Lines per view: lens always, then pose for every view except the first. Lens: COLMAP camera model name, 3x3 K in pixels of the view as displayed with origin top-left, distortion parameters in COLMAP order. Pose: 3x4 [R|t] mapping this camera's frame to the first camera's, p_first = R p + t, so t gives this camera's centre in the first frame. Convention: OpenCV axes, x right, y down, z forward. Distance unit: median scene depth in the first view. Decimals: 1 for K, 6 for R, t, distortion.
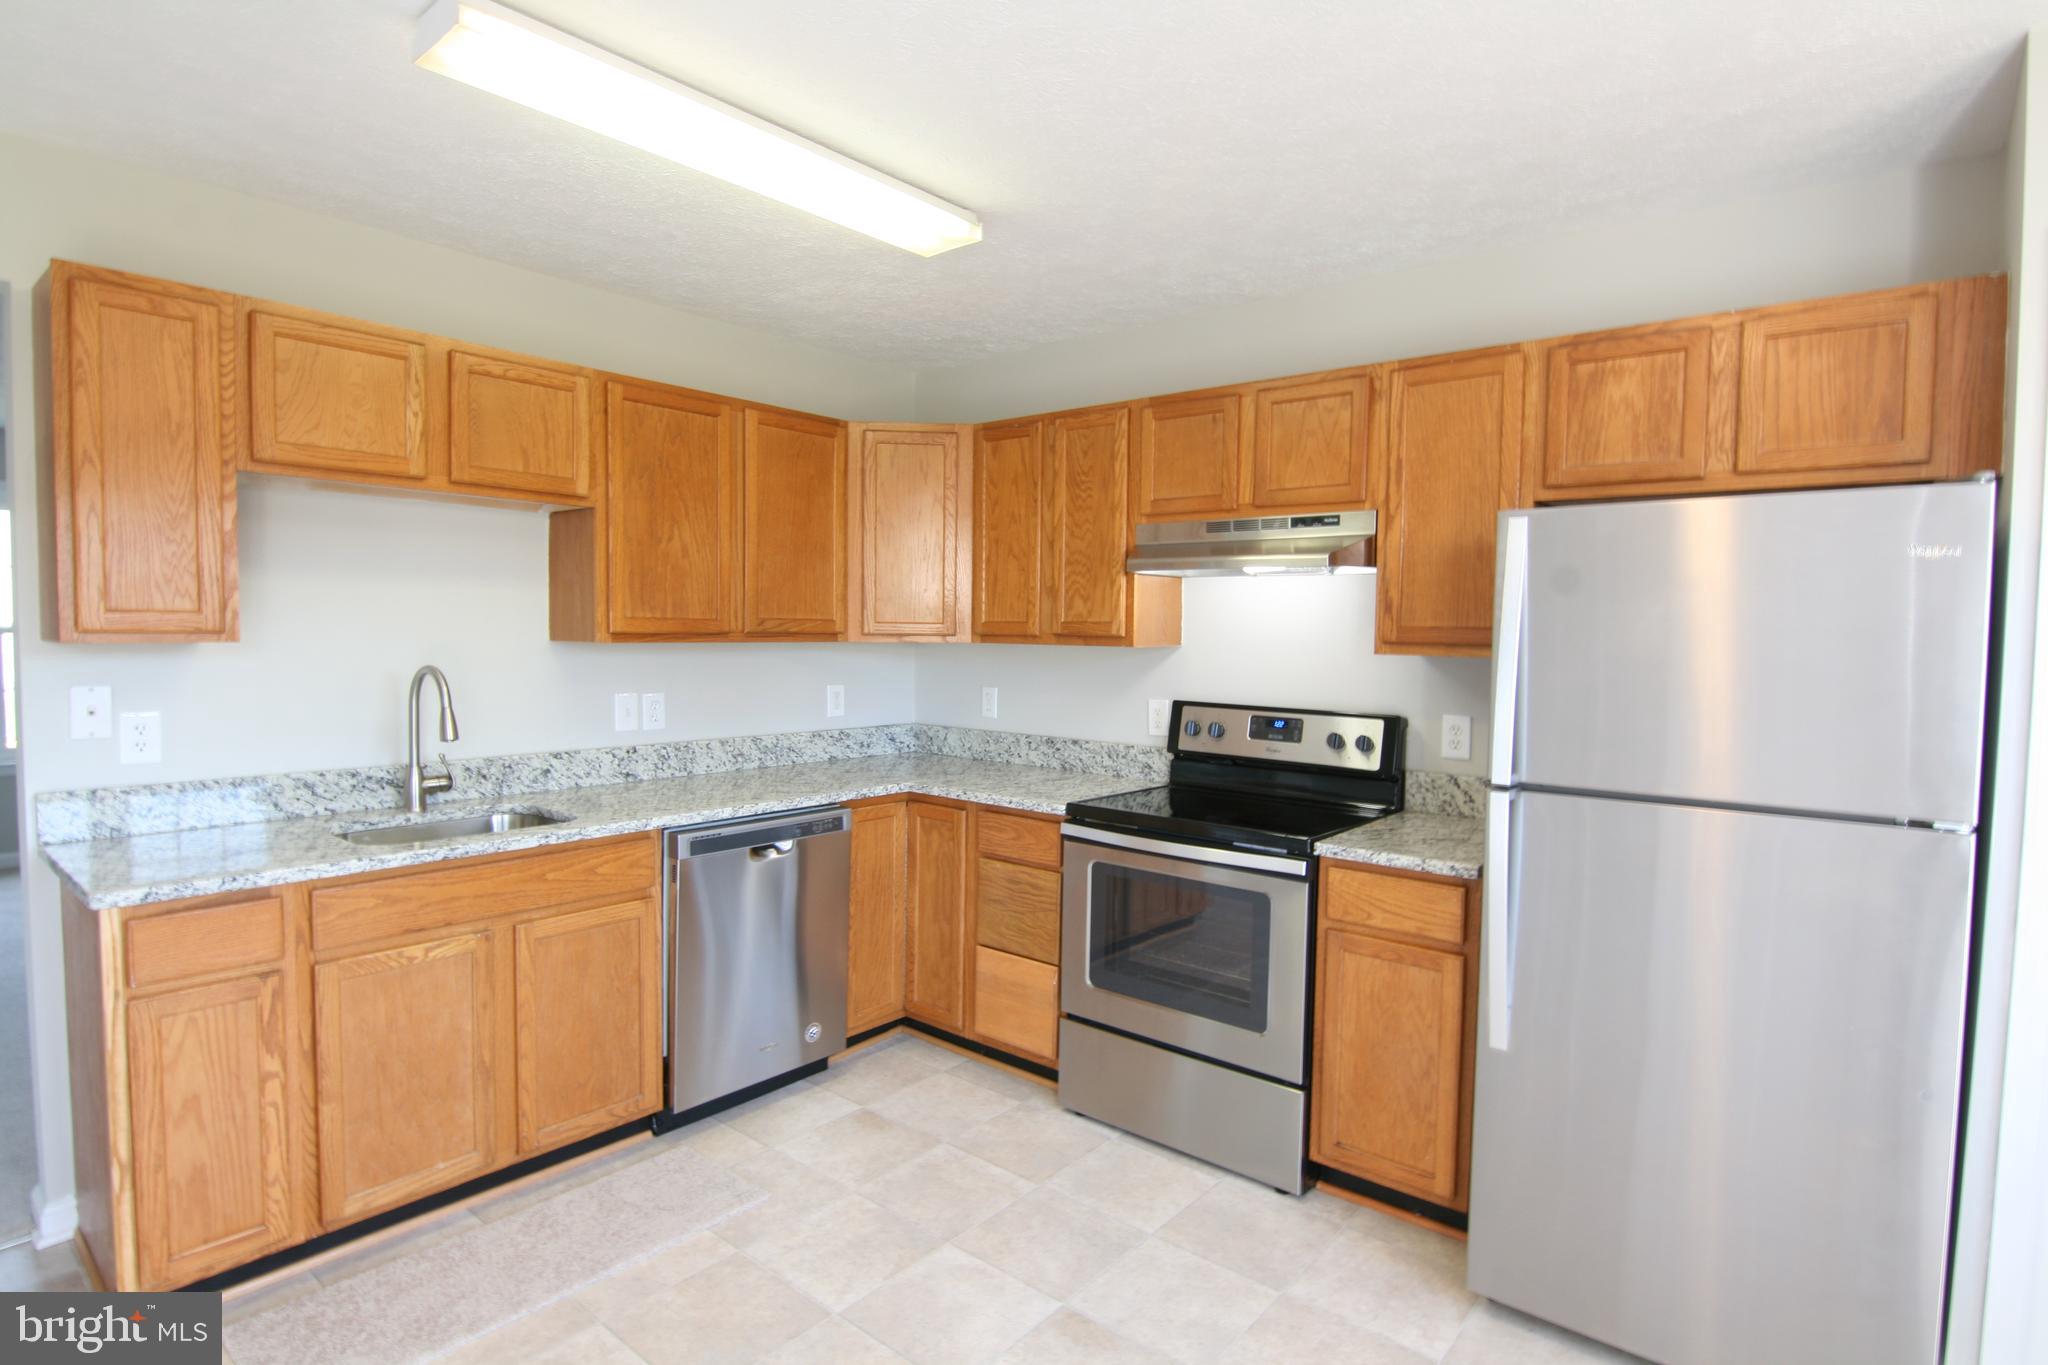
lens RADIAL K [[1047.5, 0, 1028.8], [0, 1047.5, 685.1], [0, 0, 1]] dist [-0.005254, -0.011373]
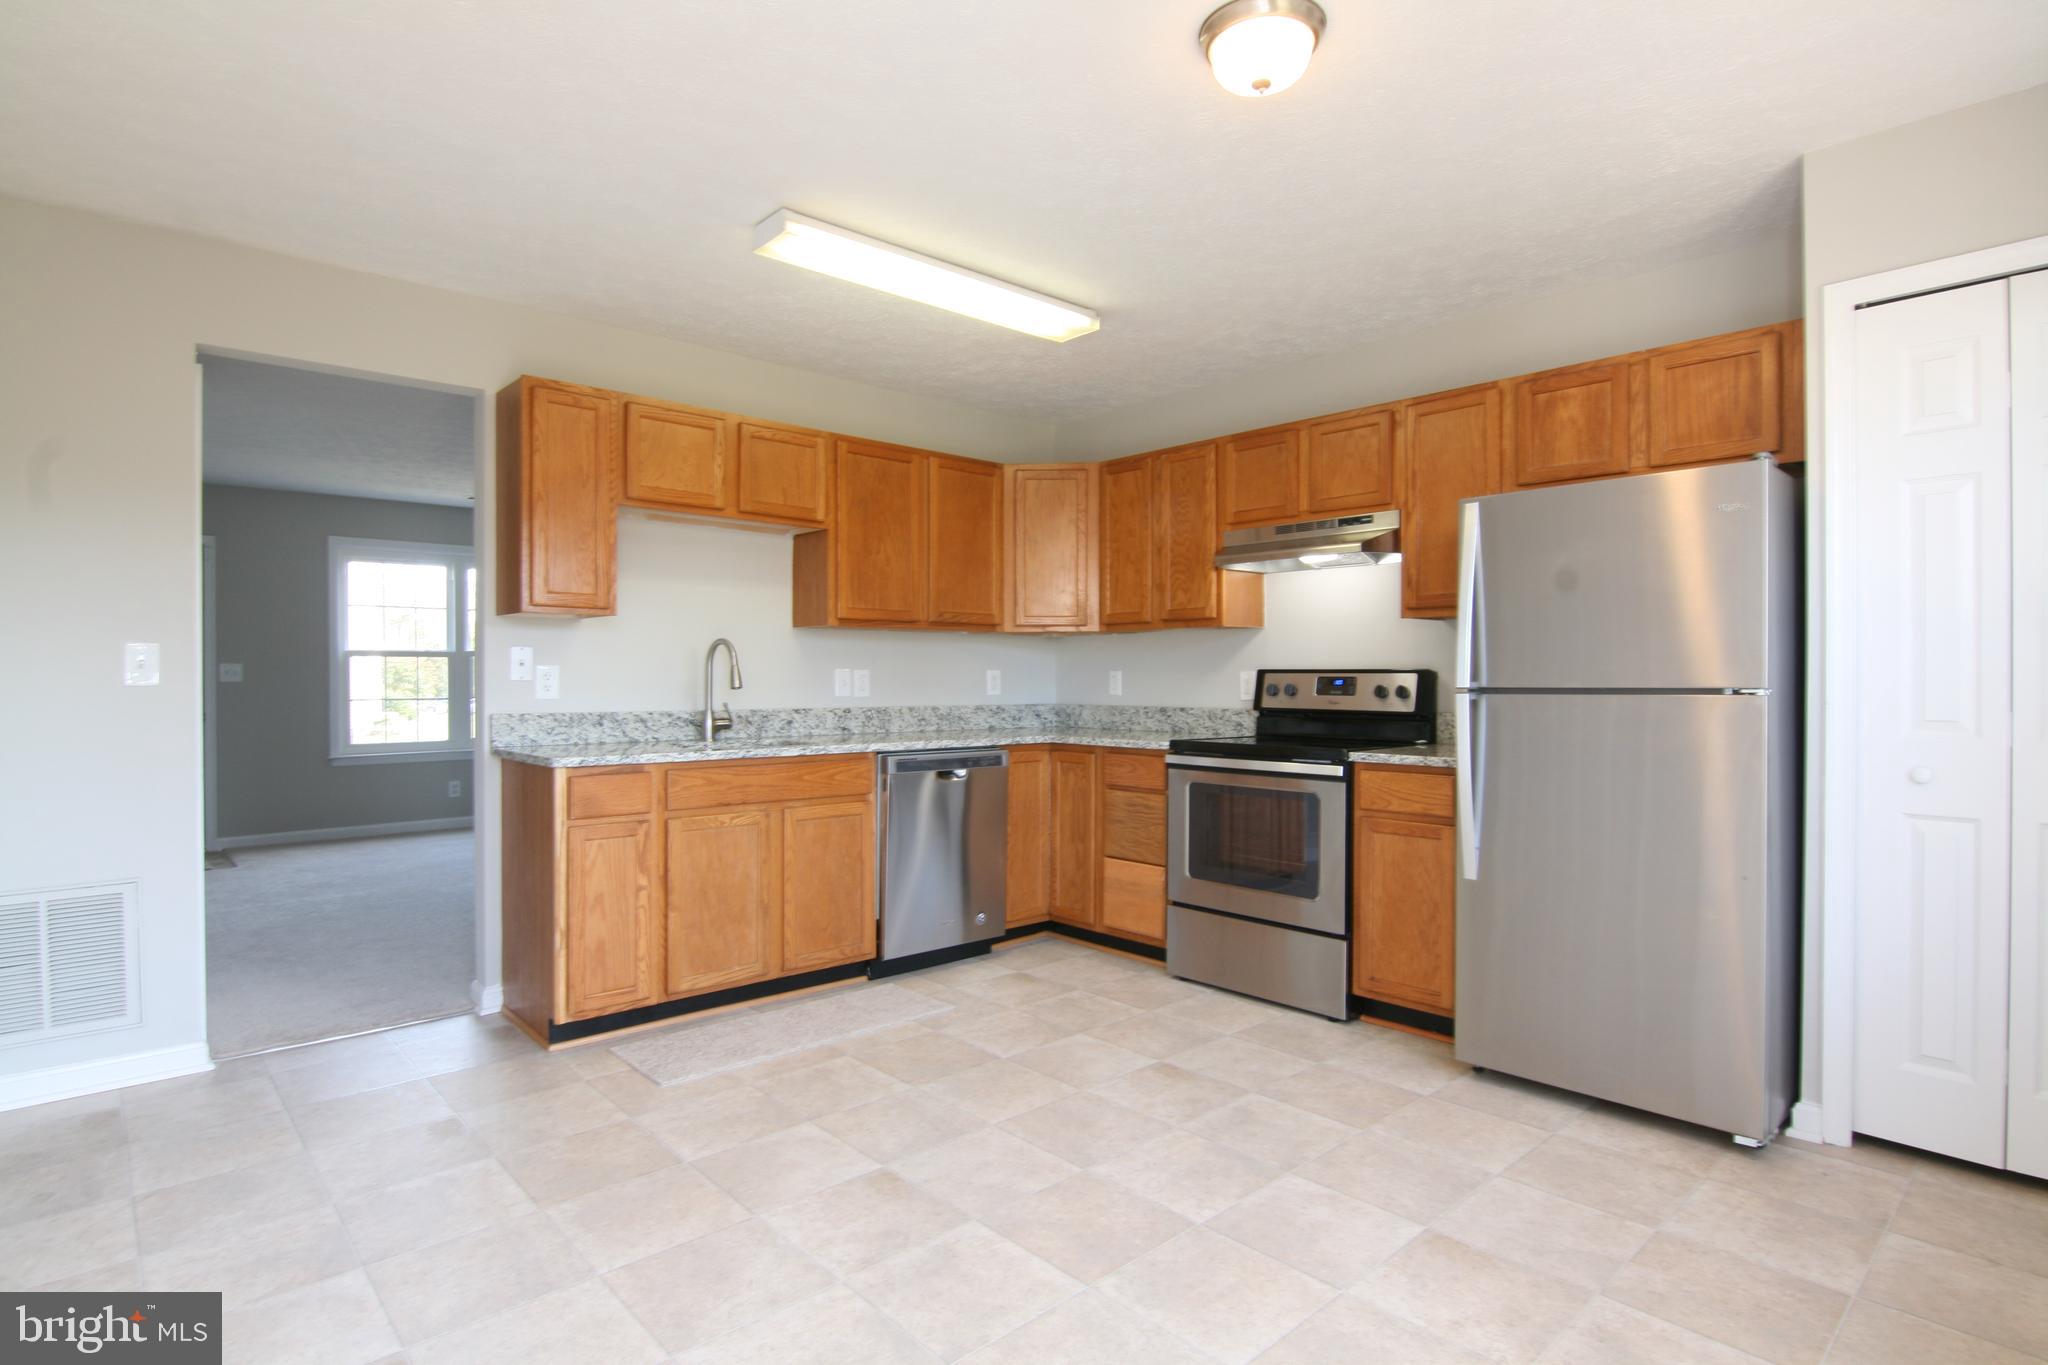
lens RADIAL K [[1047.5, 0, 1028.2], [0, 1047.5, 686.1], [0, 0, 1]] dist [-0.005254, -0.011373]
pose [[0.990644, -0.012444, -0.135902, 0.043708], [0.005760, 0.998759, -0.049468, 0.120521], [0.136348, 0.048222, 0.989487, -0.372206]]
